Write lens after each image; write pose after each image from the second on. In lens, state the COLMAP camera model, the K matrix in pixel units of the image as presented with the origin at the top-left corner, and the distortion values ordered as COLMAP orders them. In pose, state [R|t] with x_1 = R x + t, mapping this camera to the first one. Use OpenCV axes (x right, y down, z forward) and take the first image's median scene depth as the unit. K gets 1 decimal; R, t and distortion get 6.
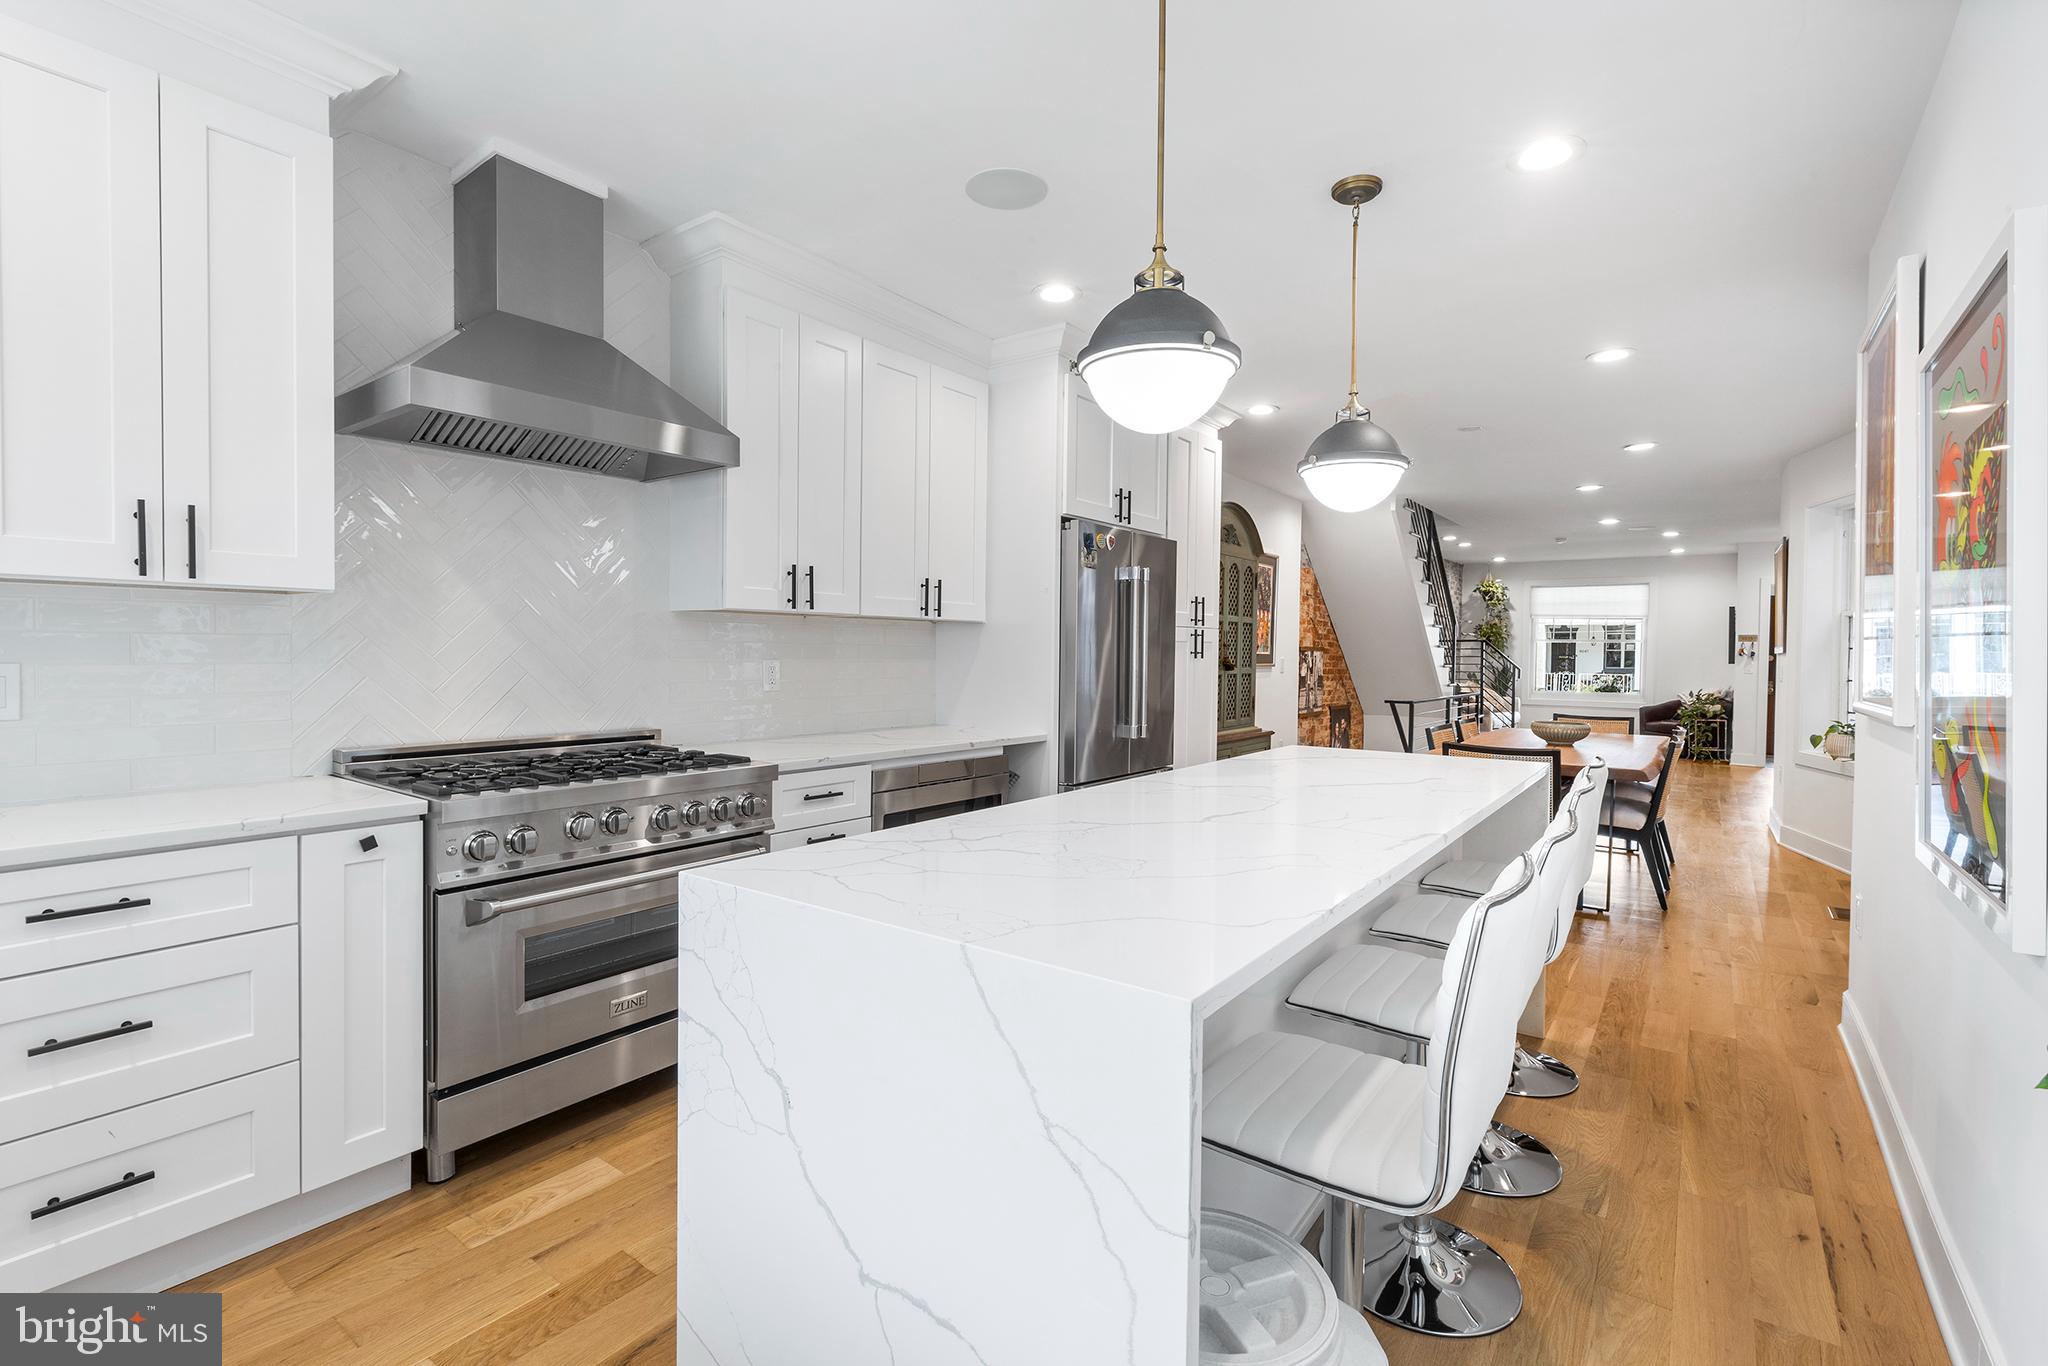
lens RADIAL K [[925.7, 0, 1045.4], [0, 925.7, 677.3], [0, 0, 1]] dist [0.003121, -0.000691]
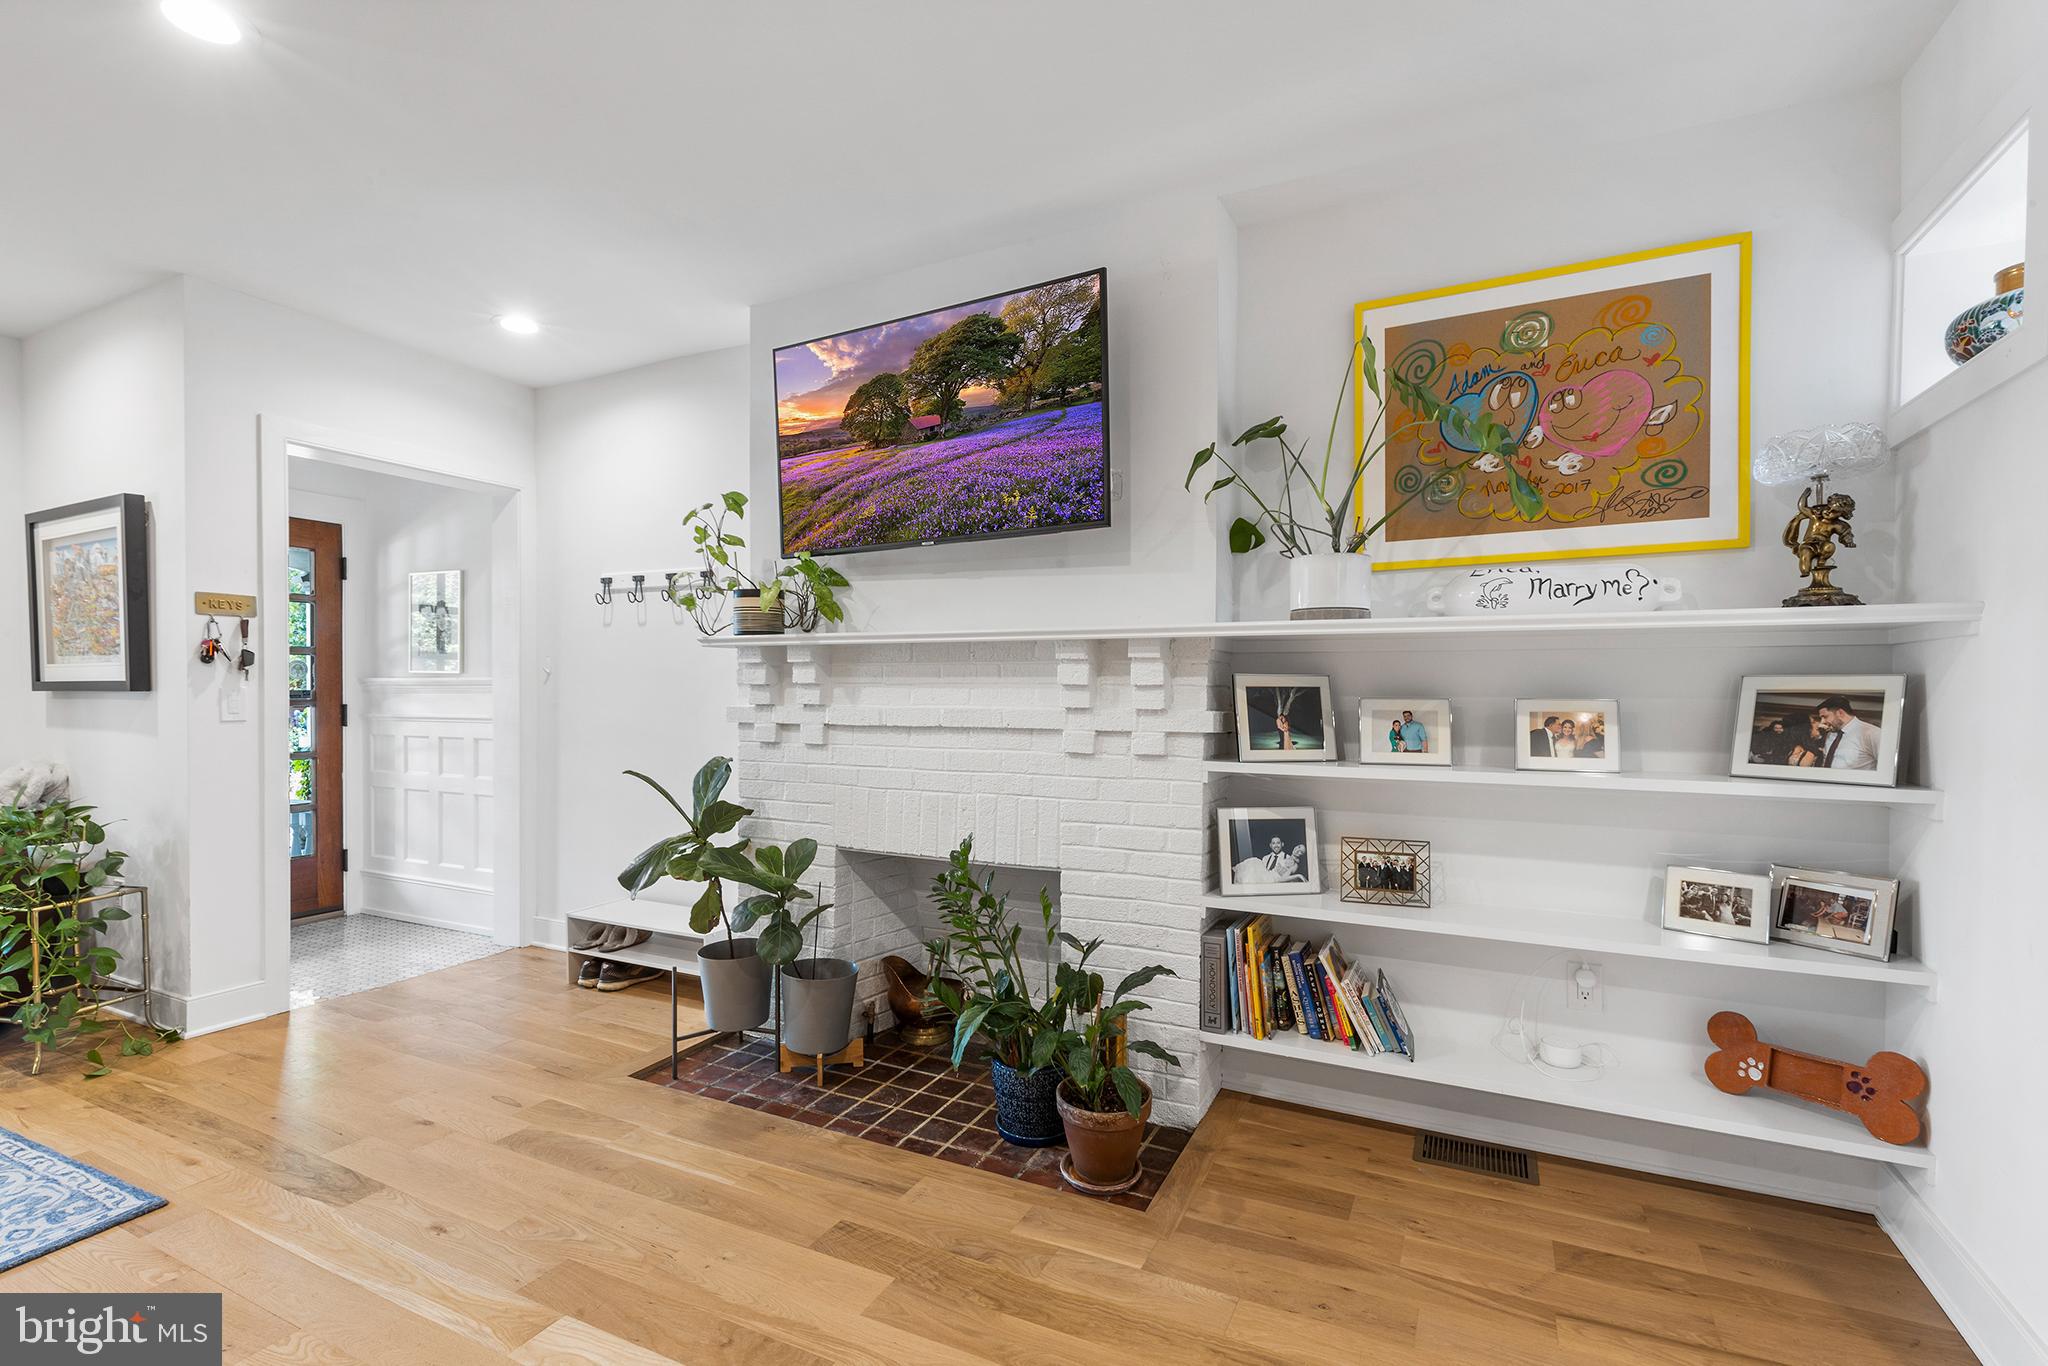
lens RADIAL K [[925.7, 0, 1019.4], [0, 925.7, 694.1], [0, 0, 1]] dist [0.003121, -0.000691]
pose [[-0.181499, -0.011414, 0.983325, 1.780168], [0.017808, 0.999731, 0.014891, -0.056322], [-0.983230, 0.020214, -0.181246, 3.433545]]
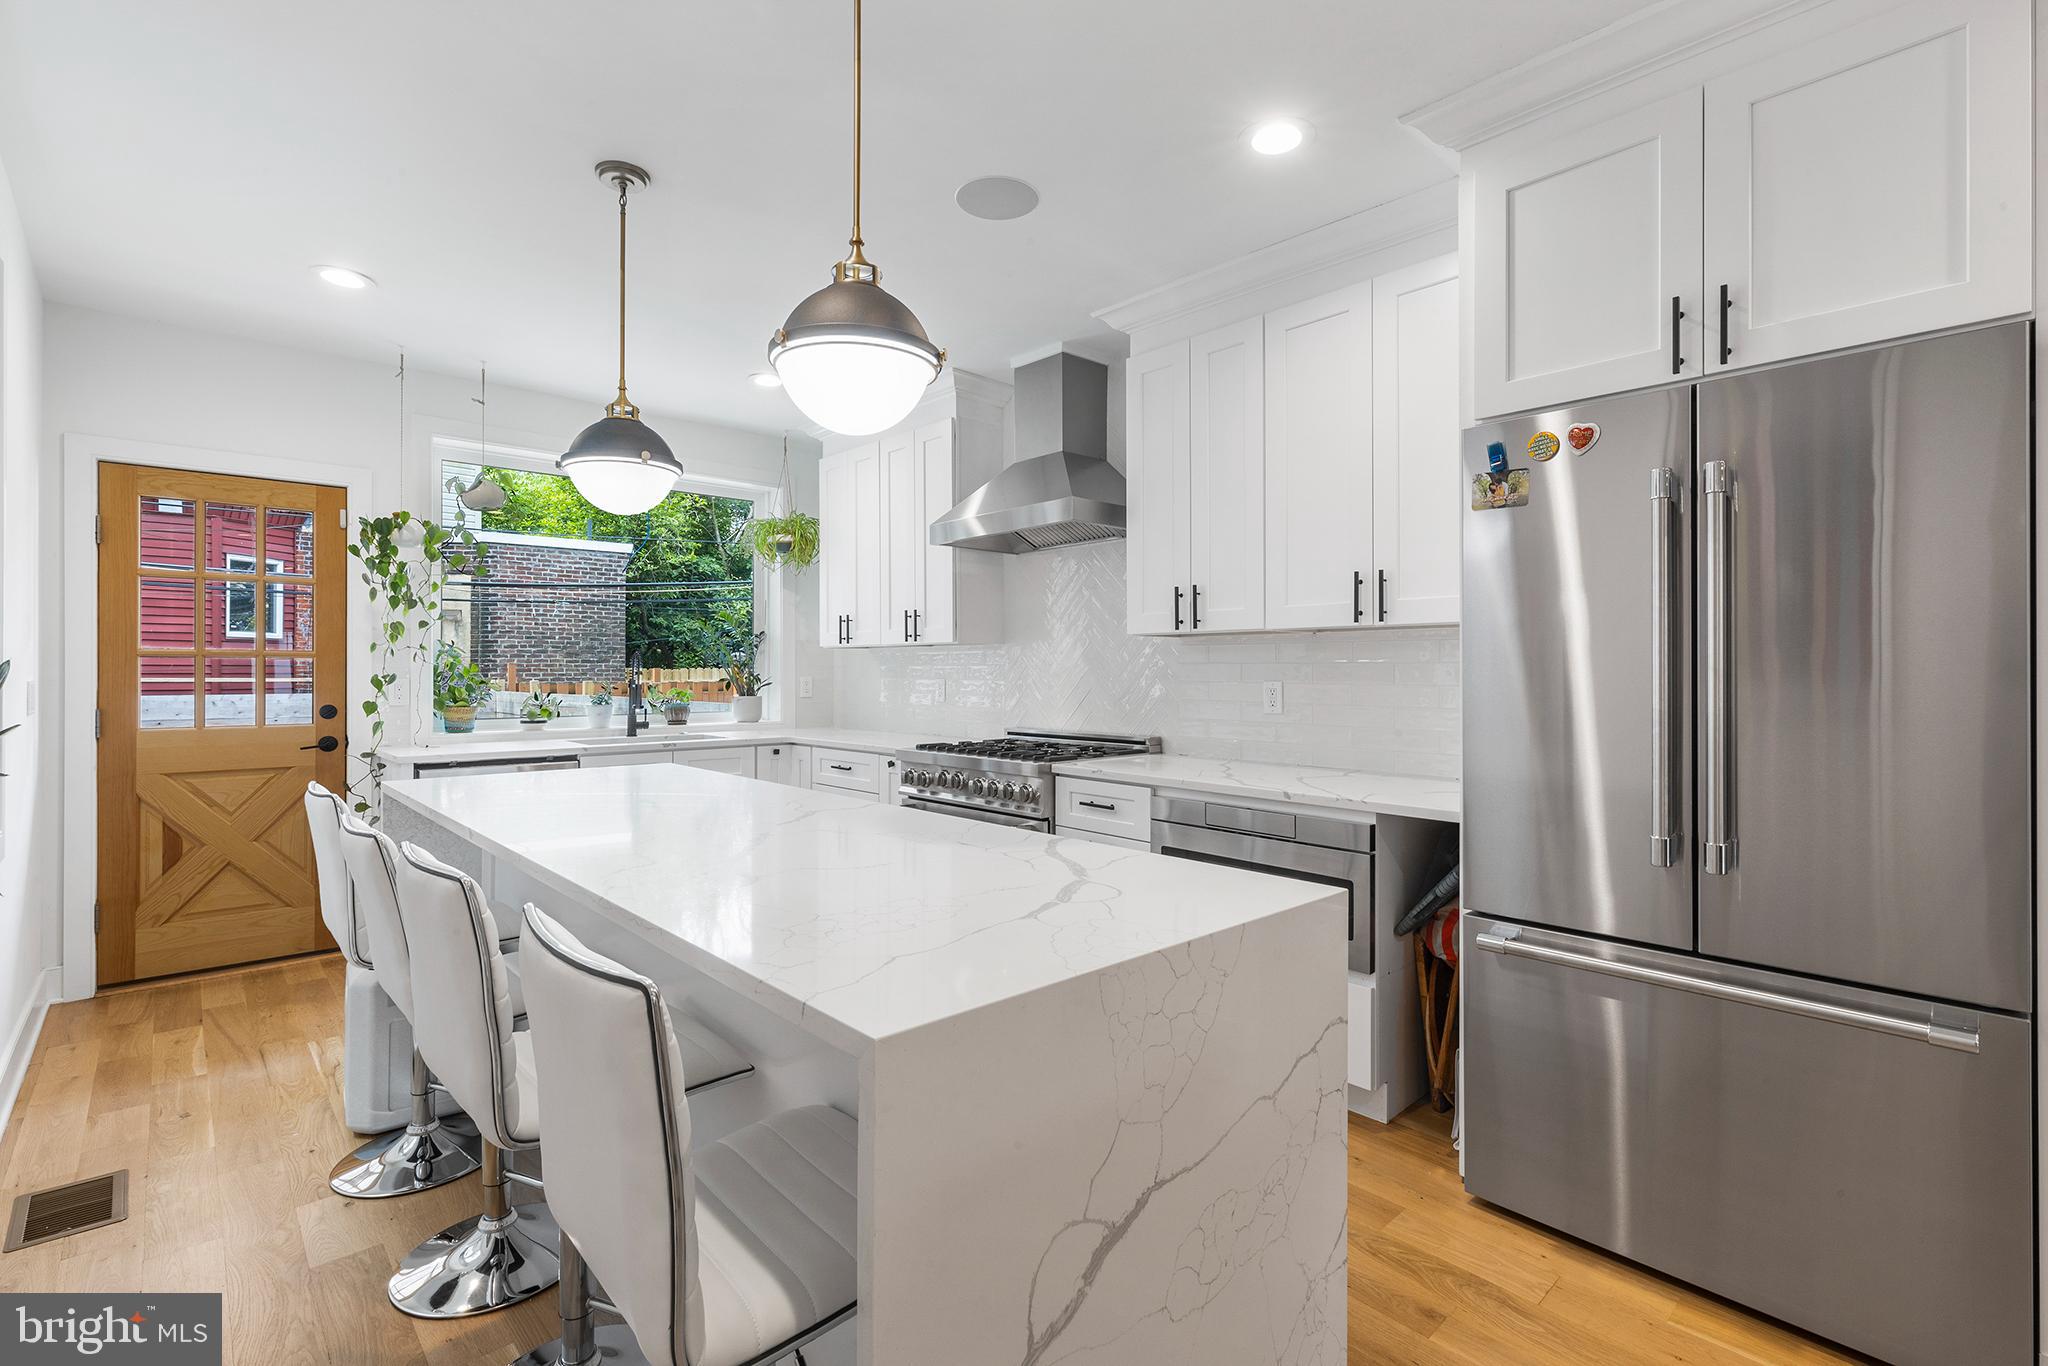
lens RADIAL K [[925.7, 0, 1022.2], [0, 925.7, 667.8], [0, 0, 1]] dist [0.003121, -0.000691]
pose [[-0.202250, -0.009000, -0.979293, 1.015473], [-0.025628, 0.999664, -0.003895, -0.031271], [0.978999, 0.024310, -0.202412, 1.375018]]
